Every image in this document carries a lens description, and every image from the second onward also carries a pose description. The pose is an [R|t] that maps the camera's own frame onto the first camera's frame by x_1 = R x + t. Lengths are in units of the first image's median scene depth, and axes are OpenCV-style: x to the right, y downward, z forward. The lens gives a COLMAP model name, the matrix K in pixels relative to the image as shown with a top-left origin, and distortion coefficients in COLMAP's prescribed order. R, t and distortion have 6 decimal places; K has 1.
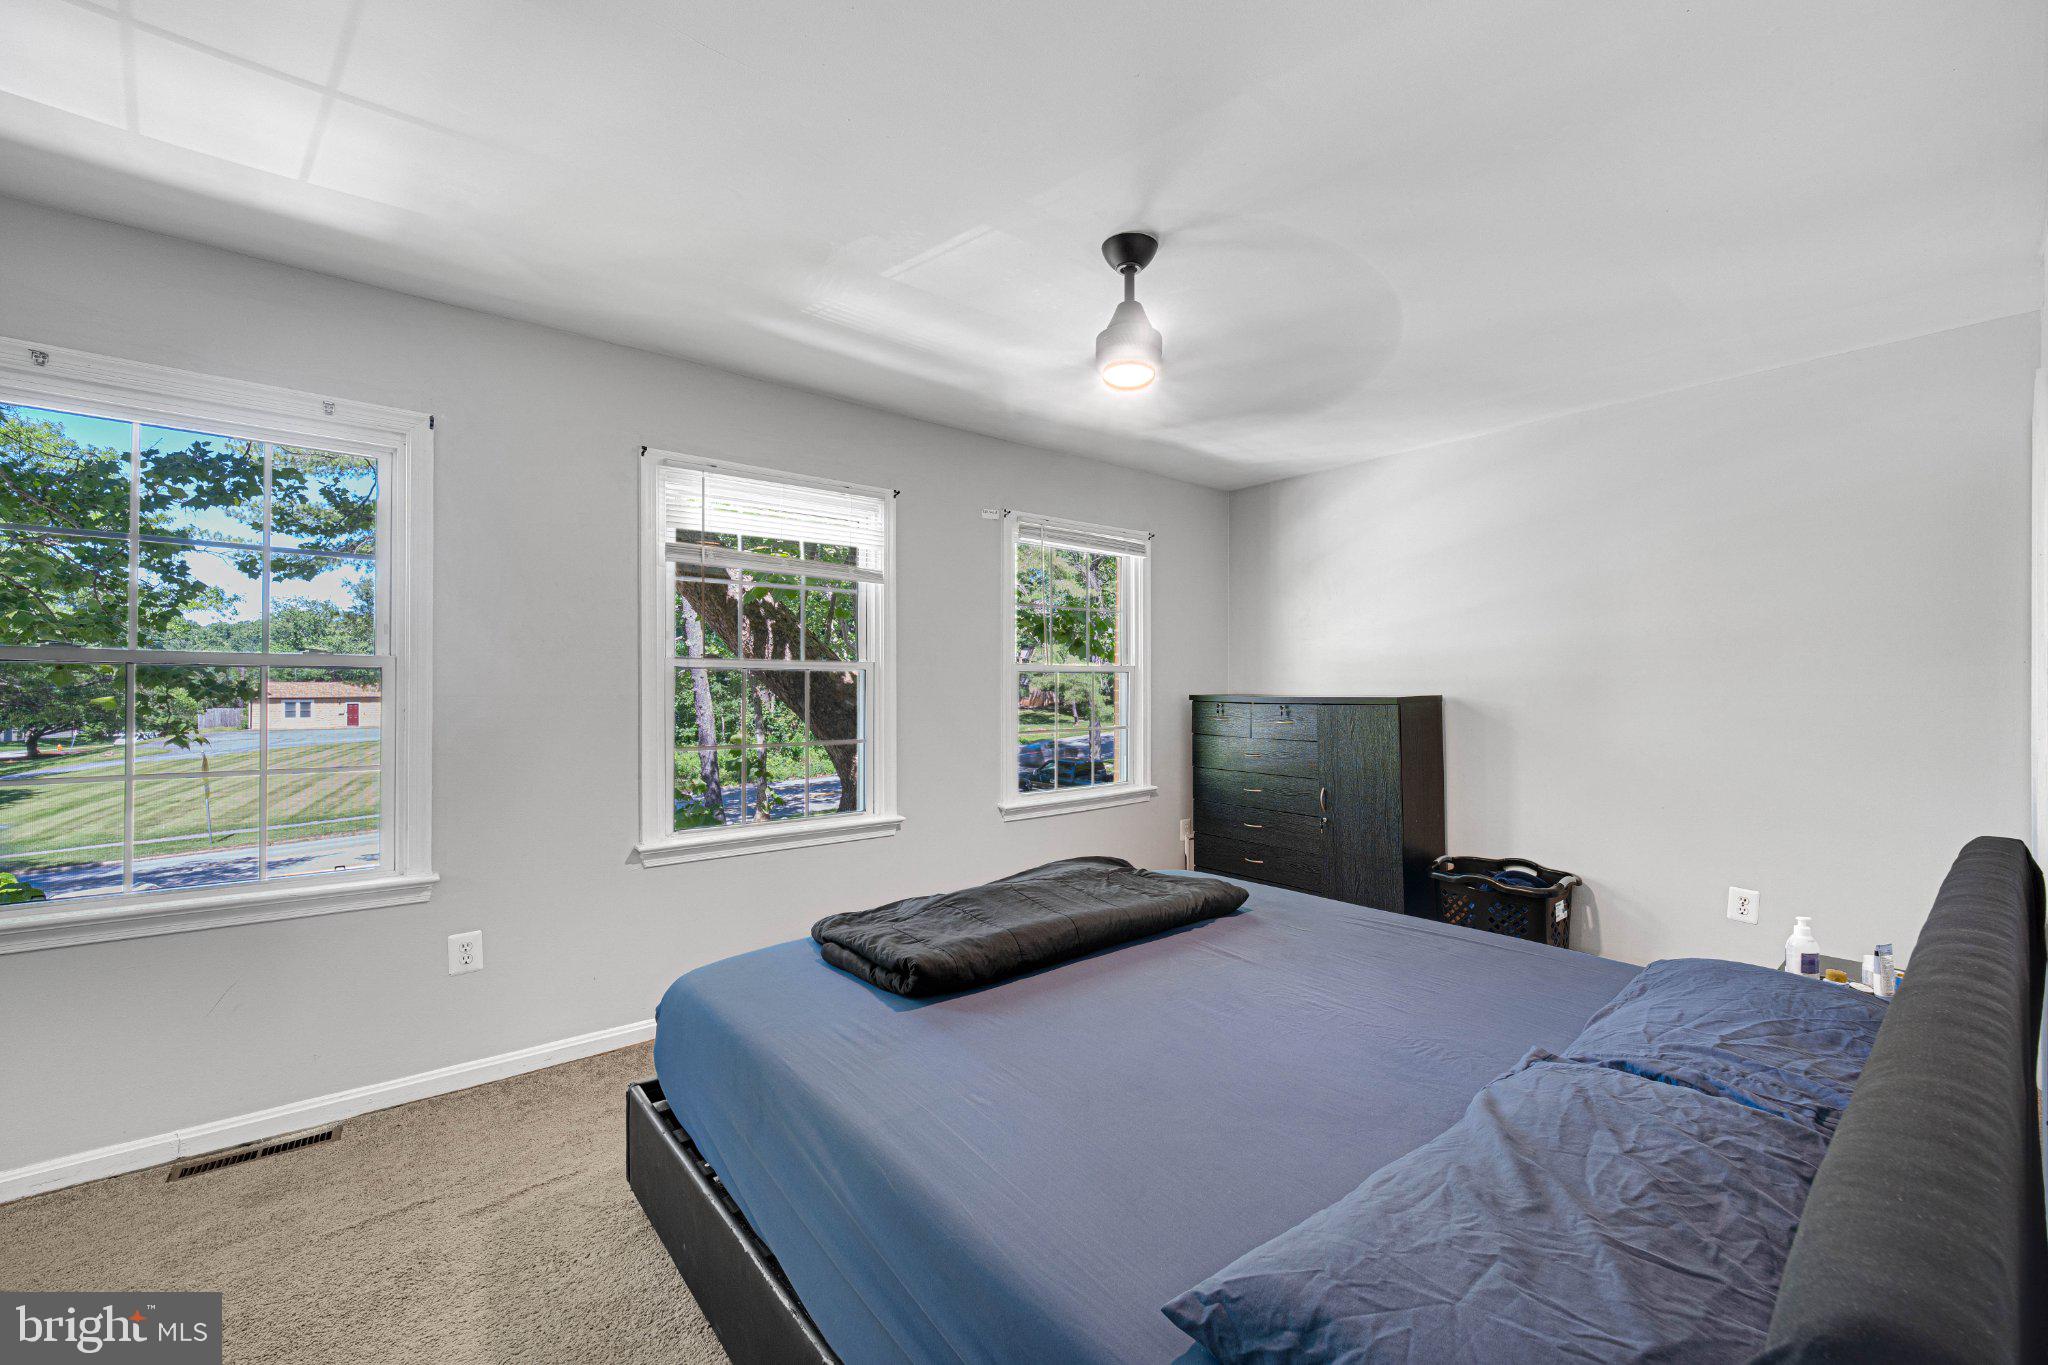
lens RADIAL K [[812.8, 0, 1022.7], [0, 812.8, 691.5], [0, 0, 1]] dist [-0.012307, 0.004870]
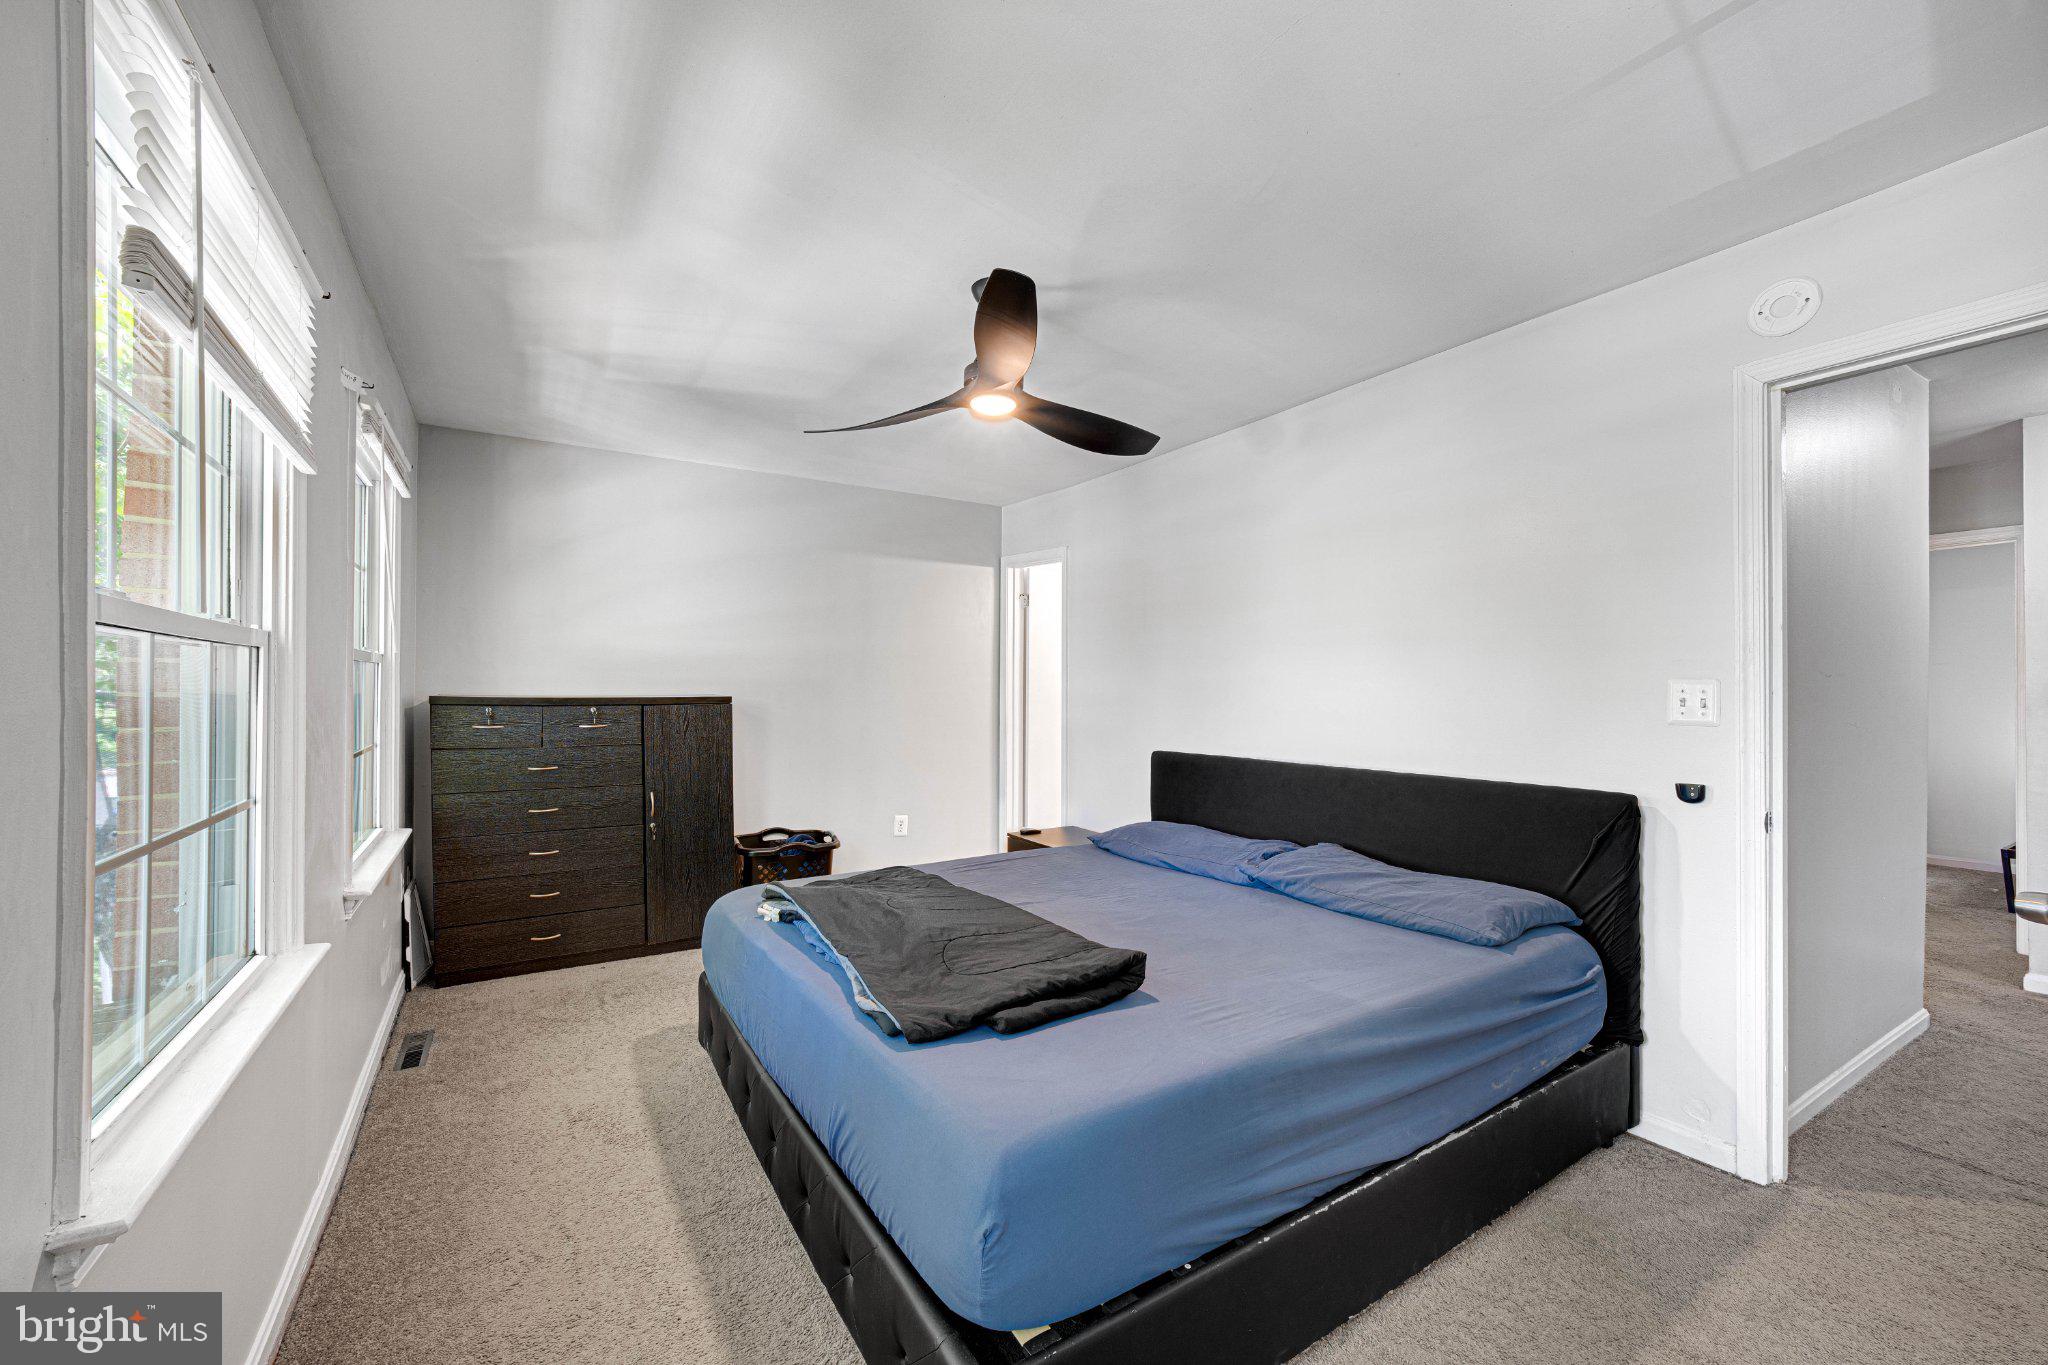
lens RADIAL K [[812.8, 0, 1021.2], [0, 812.8, 682.9], [0, 0, 1]] dist [-0.012307, 0.004870]
pose [[0.116191, 0.009377, 0.993183, -0.554440], [-0.003215, 0.999954, -0.009065, -0.002912], [-0.993222, -0.002140, 0.116216, 0.478965]]
